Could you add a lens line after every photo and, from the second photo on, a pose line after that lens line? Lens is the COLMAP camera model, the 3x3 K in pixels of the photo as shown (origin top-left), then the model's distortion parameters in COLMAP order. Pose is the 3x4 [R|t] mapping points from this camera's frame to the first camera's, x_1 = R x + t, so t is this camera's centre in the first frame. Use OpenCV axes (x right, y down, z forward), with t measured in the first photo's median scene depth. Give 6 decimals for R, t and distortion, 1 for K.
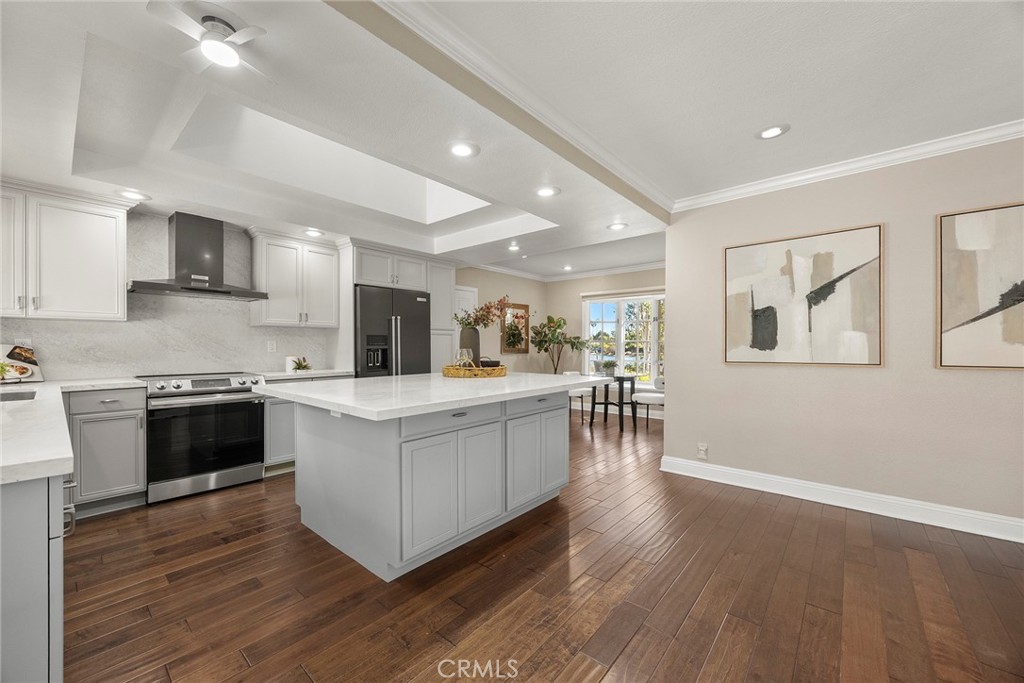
lens RADIAL K [[392.8, 0, 512.0], [0, 392.8, 341.5], [0, 0, 1]] dist [-0.001980, -0.000201]
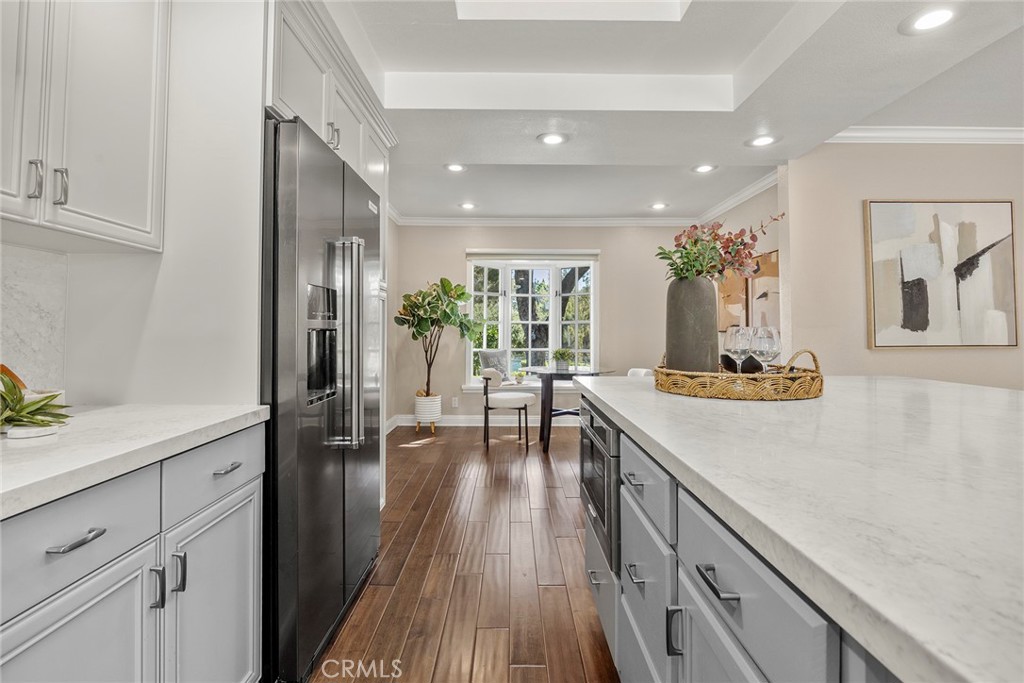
lens RADIAL K [[470.3, 0, 512.0], [0, 470.3, 321.6], [0, 0, 1]] dist [-0.002994, -0.000646]
pose [[0.758491, 0.014537, 0.651522, -0.654937], [-0.007972, 0.999883, -0.013028, 0.022198], [-0.651635, 0.004688, 0.758518, 0.819330]]
